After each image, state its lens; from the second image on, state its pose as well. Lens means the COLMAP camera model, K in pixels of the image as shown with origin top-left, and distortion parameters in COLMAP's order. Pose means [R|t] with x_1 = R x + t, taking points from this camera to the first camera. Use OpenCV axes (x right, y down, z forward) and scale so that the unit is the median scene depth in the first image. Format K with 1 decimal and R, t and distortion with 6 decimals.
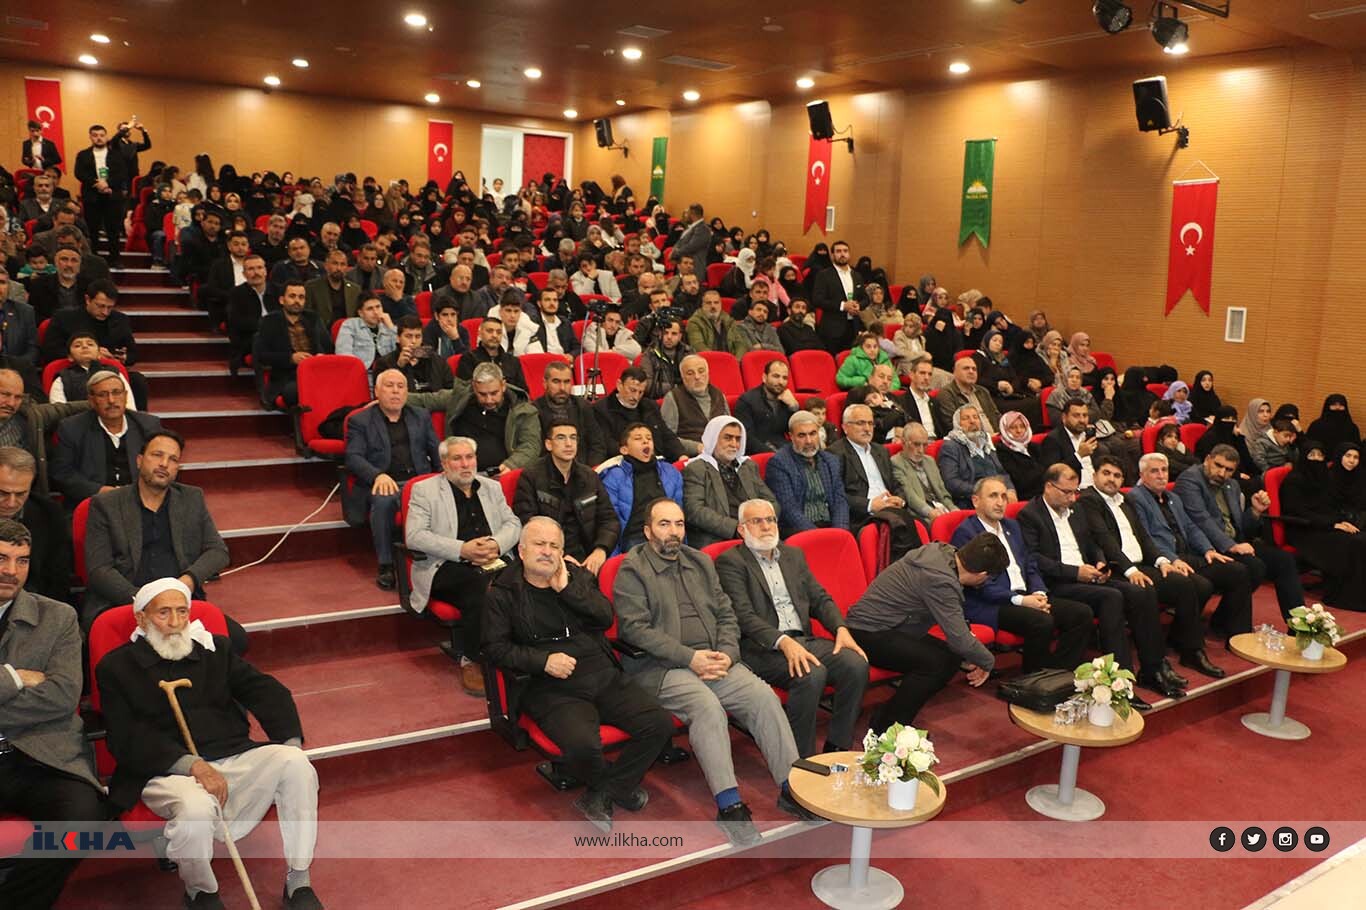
lens RADIAL K [[1160.2, 0, 683.0], [0, 1160.2, 455.0], [0, 0, 1]] dist [-0.216932, 0.187663]
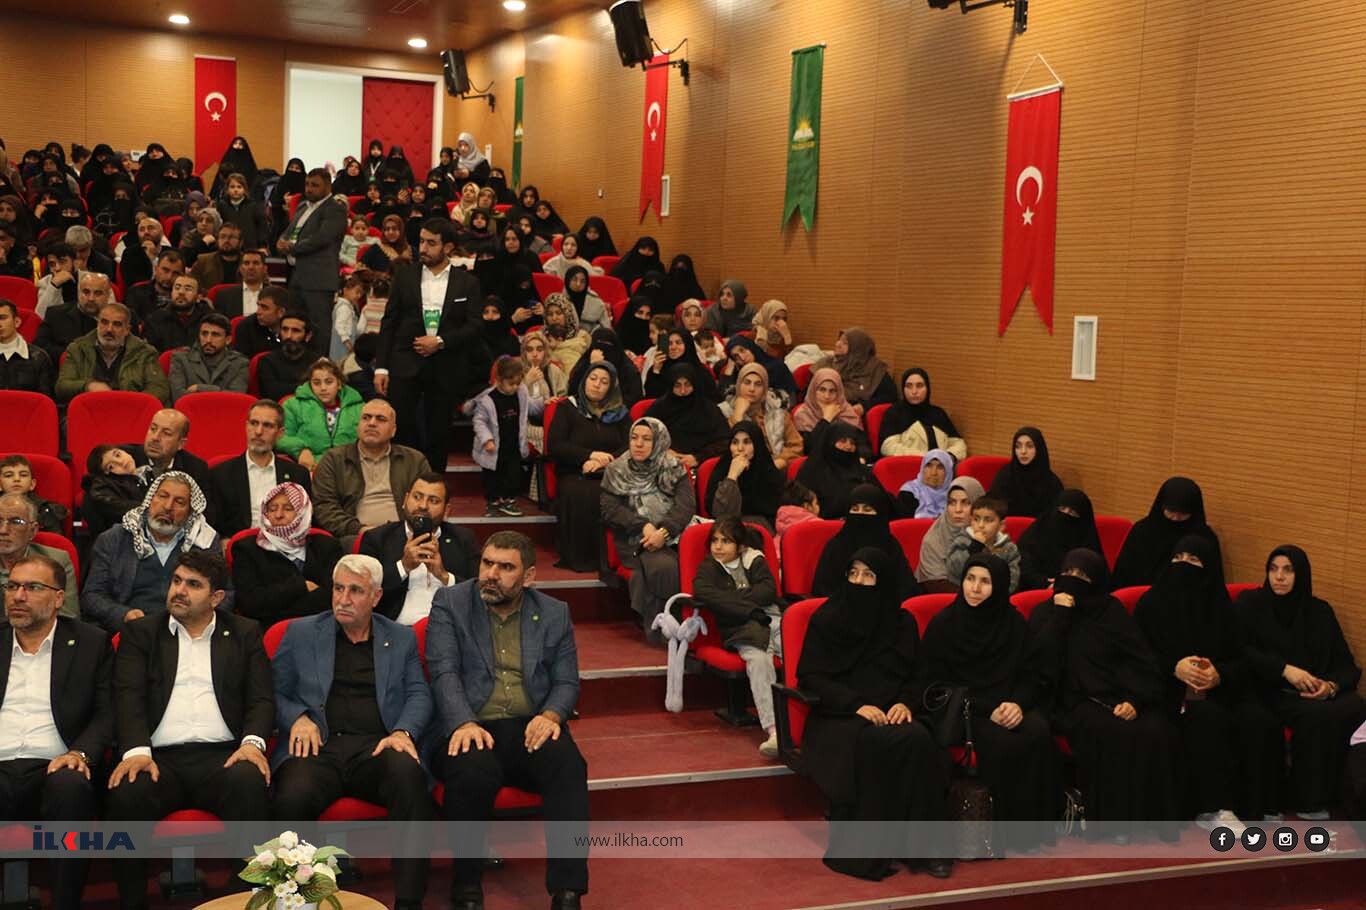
lens RADIAL K [[1826.2, 0, 683.0], [0, 1826.2, 455.0], [0, 0, 1]] dist [-0.000407, 0.006153]
pose [[0.983966, 0.010991, -0.178017, 0.373498], [-0.025280, 0.996617, -0.078200, 0.007977], [0.176555, 0.081447, 0.980915, 0.072538]]
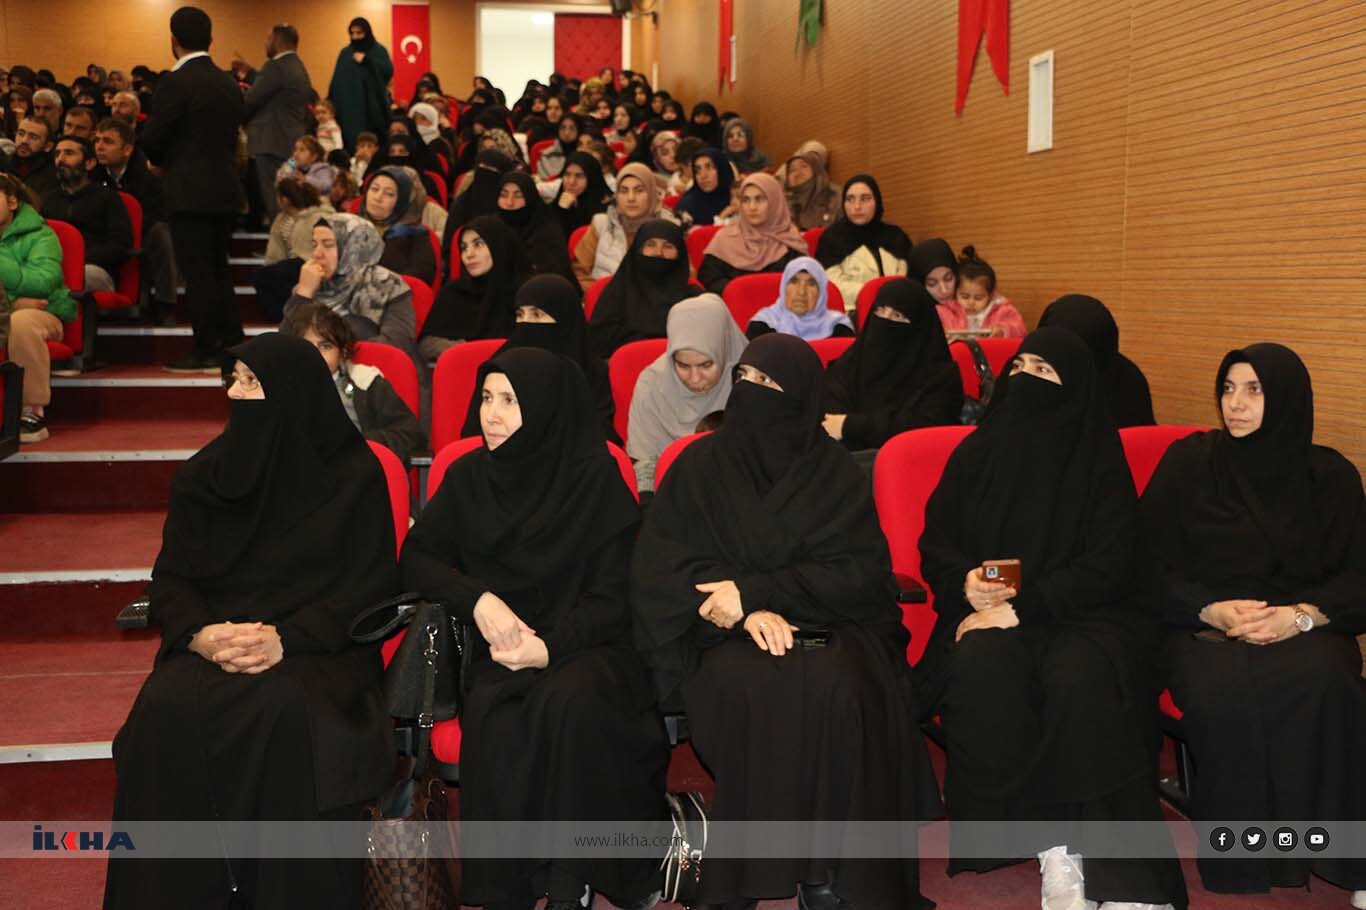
lens RADIAL K [[1490.2, 0, 683.0], [0, 1490.2, 455.0], [0, 0, 1]] dist [0.069114, 0.001356]
pose [[0.915507, -0.000271, -0.402302, 0.474512], [-0.018196, 0.998949, -0.042081, 0.018147], [0.401891, 0.045846, 0.914539, 0.403196]]
